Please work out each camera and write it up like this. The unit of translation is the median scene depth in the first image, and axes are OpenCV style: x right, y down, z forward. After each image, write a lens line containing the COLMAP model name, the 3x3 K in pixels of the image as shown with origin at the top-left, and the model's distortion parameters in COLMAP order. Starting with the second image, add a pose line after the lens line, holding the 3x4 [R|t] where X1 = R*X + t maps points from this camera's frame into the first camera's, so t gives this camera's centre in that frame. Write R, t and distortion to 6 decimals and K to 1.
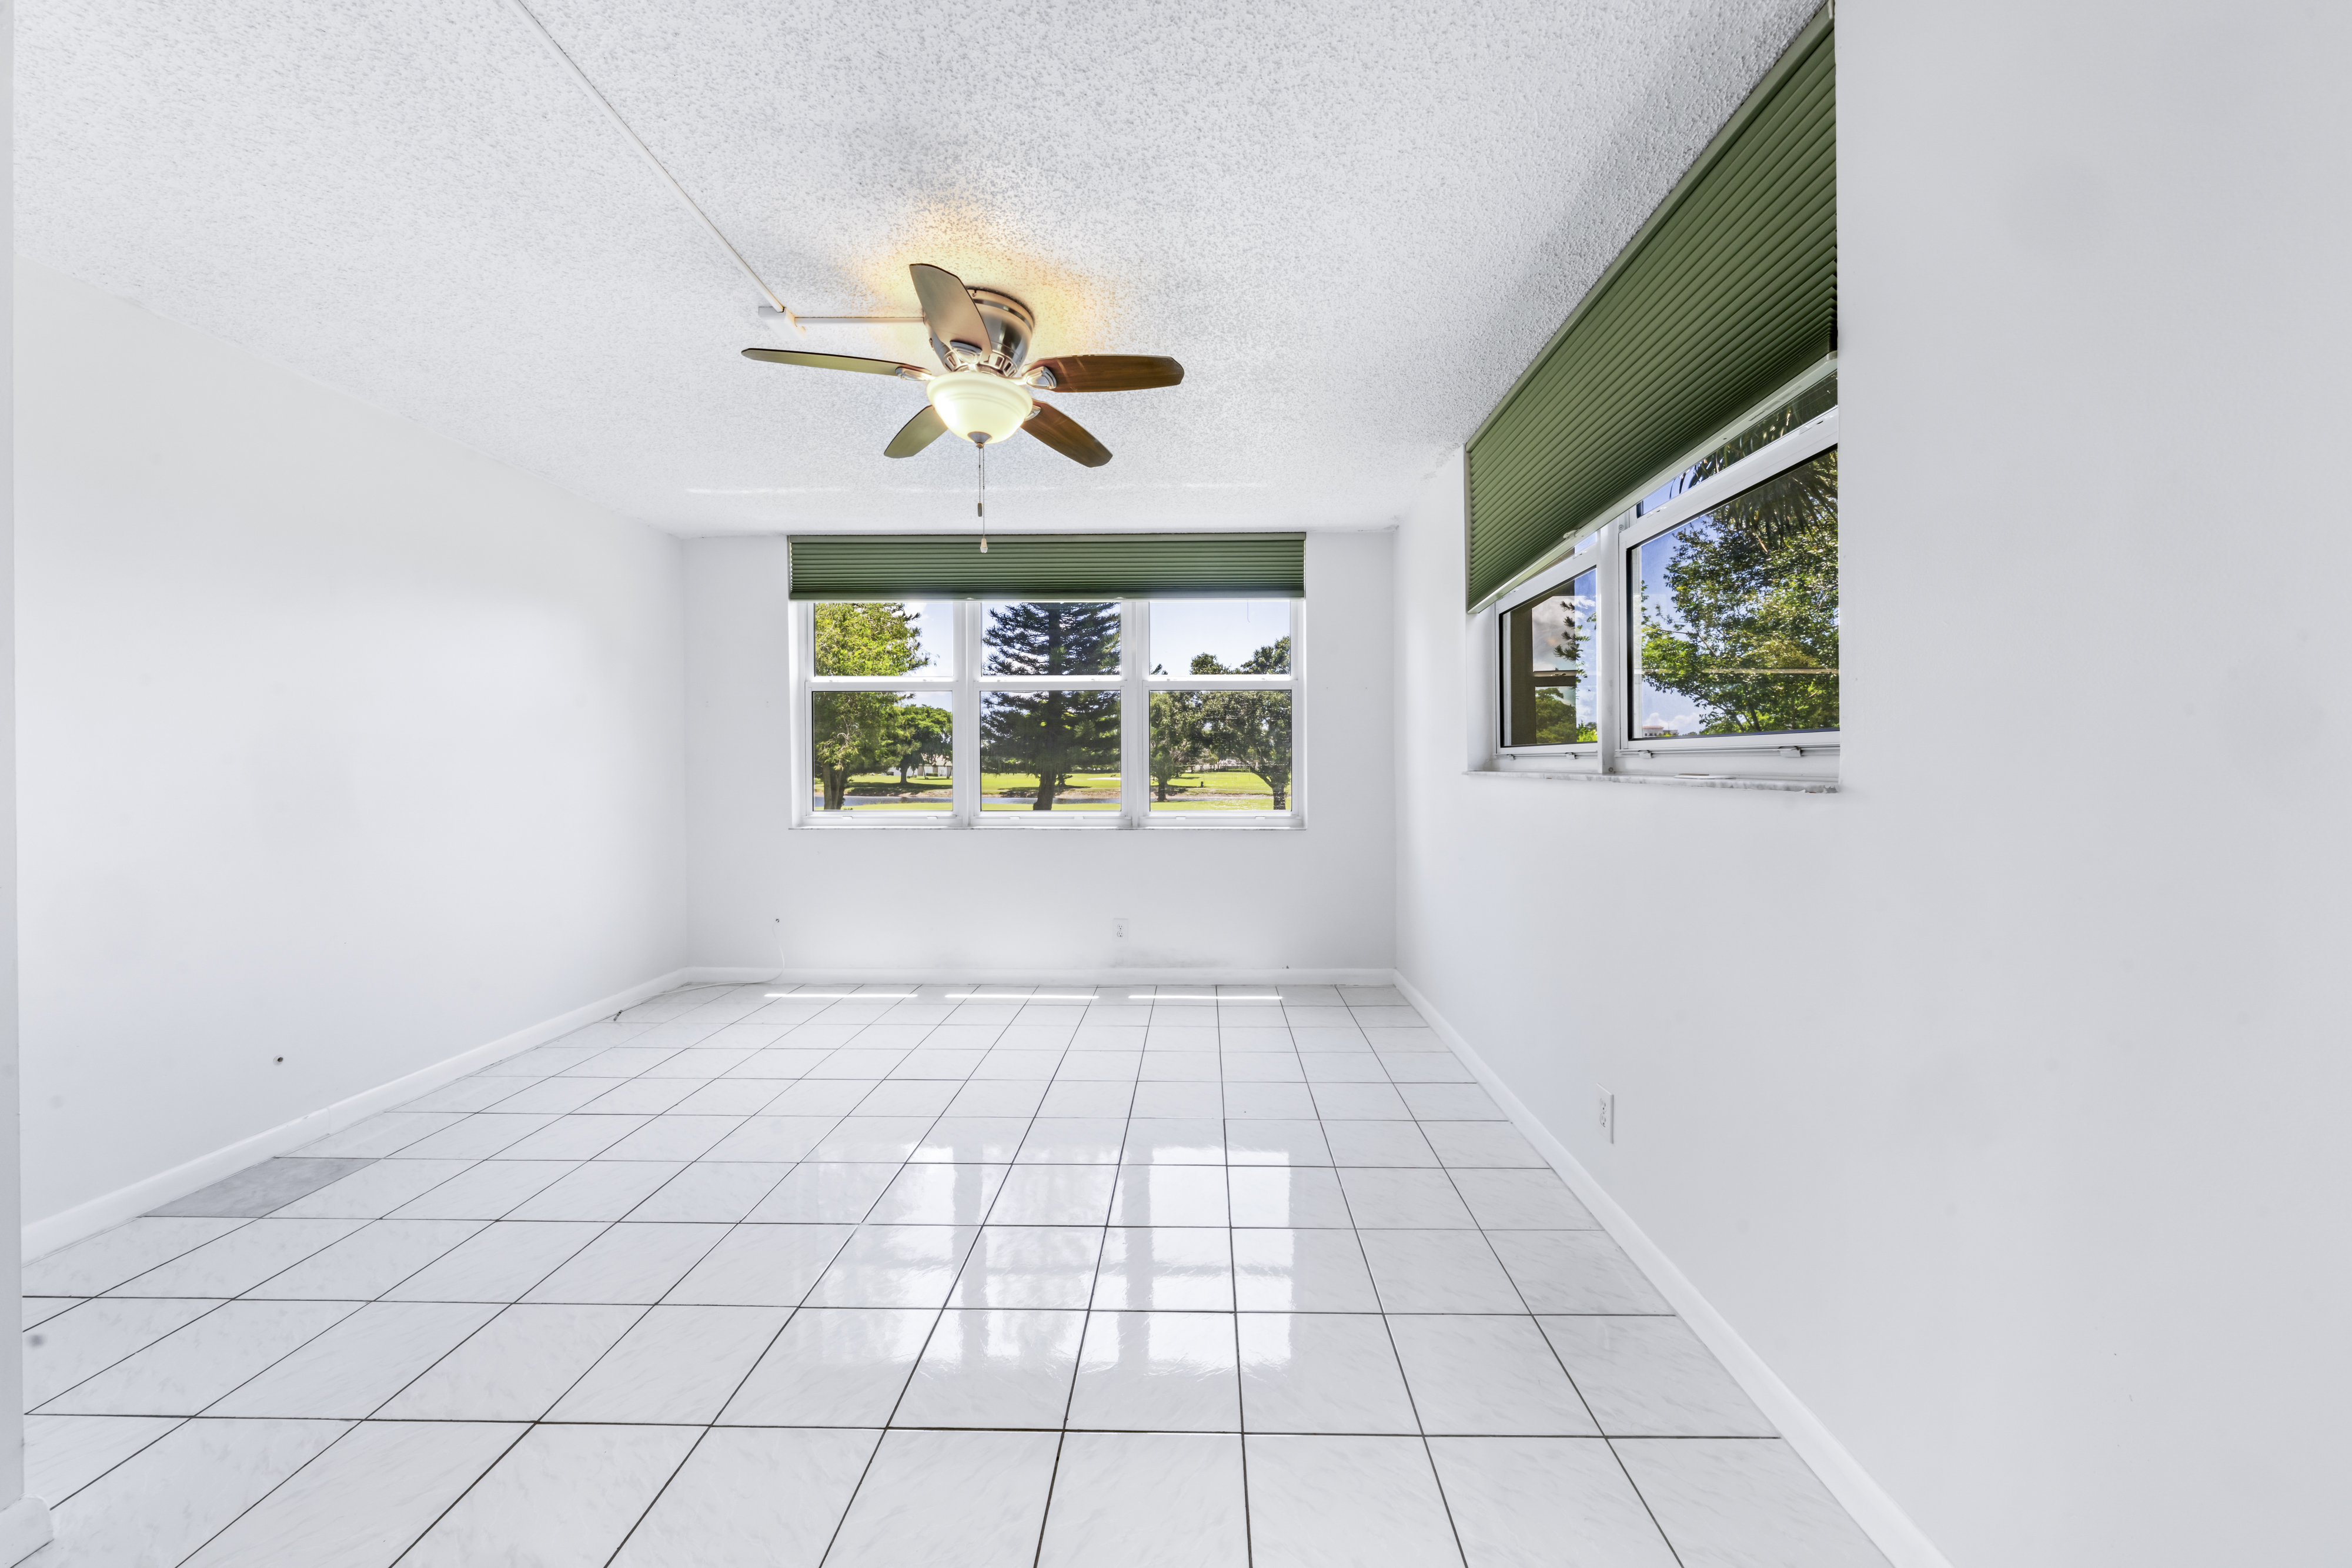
lens RADIAL K [[809.7, 0, 1186.9], [0, 809.7, 765.7], [0, 0, 1]] dist [0.000369, 0.000484]
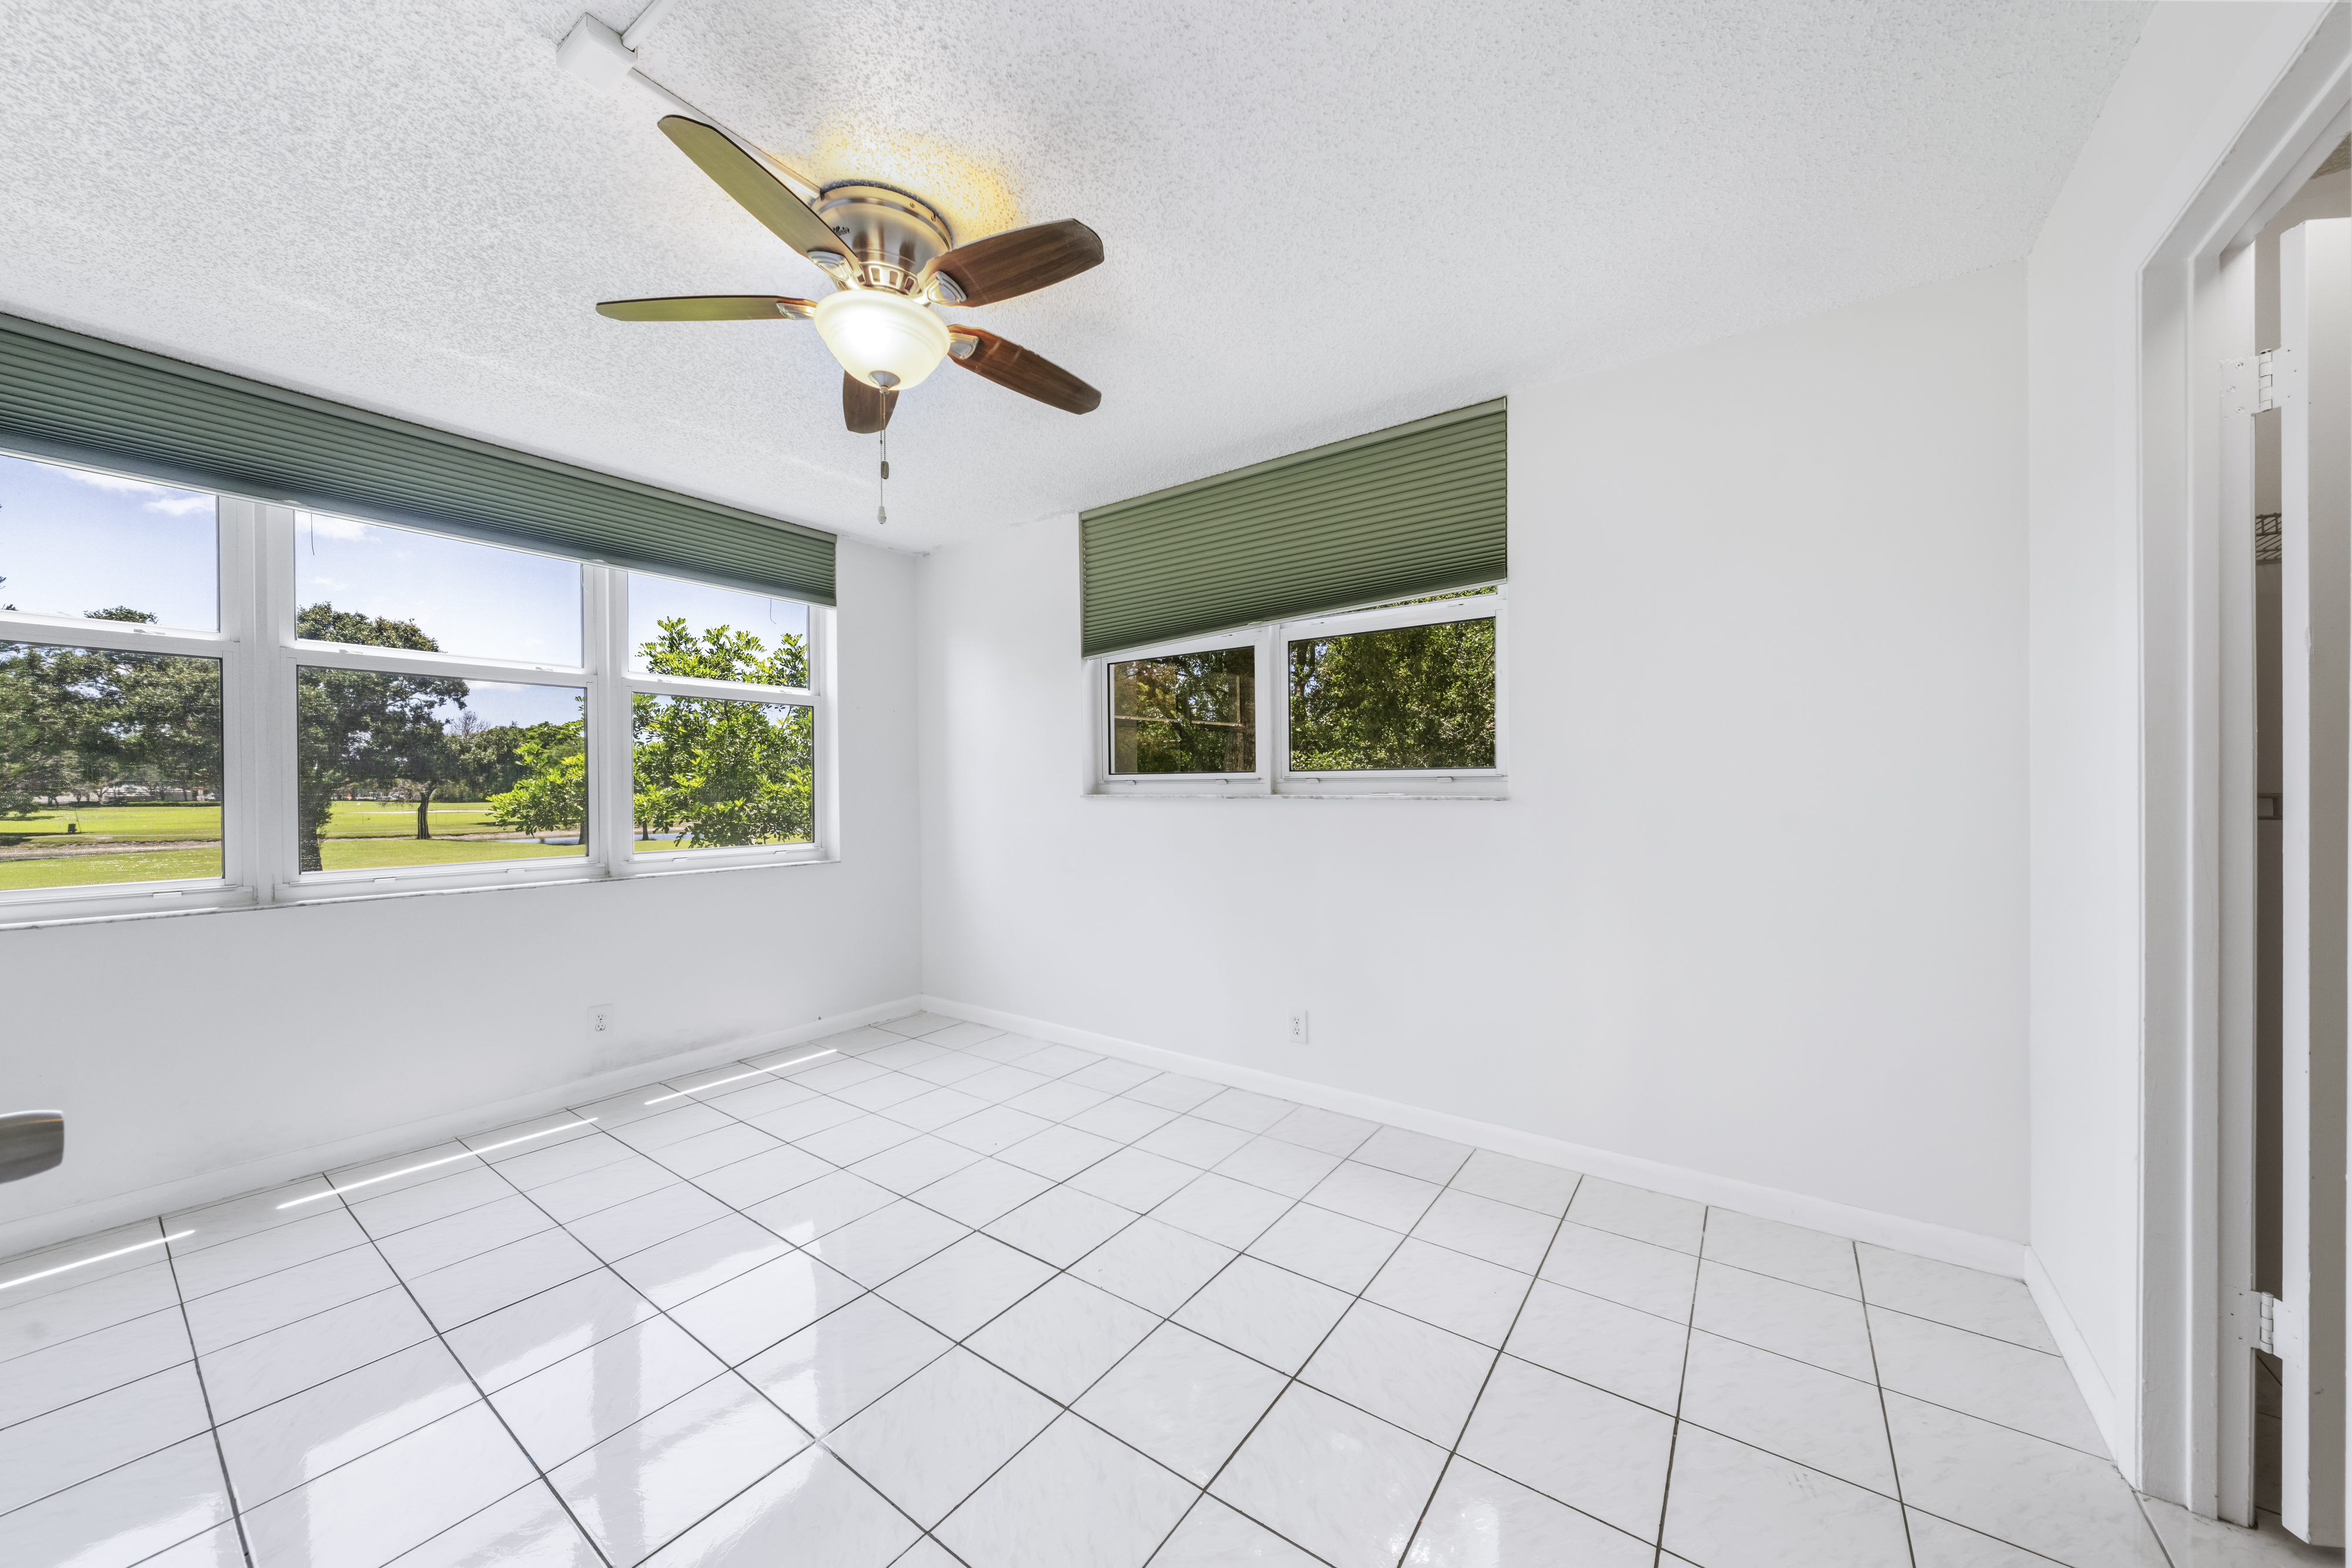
lens RADIAL K [[809.7, 0, 1194.8], [0, 809.7, 785.4], [0, 0, 1]] dist [0.000369, 0.000484]
pose [[0.561848, -0.000853, 0.827240, -0.390697], [0.007264, 0.999966, -0.003902, -0.000290], [-0.827208, 0.008201, 0.561835, 0.159181]]
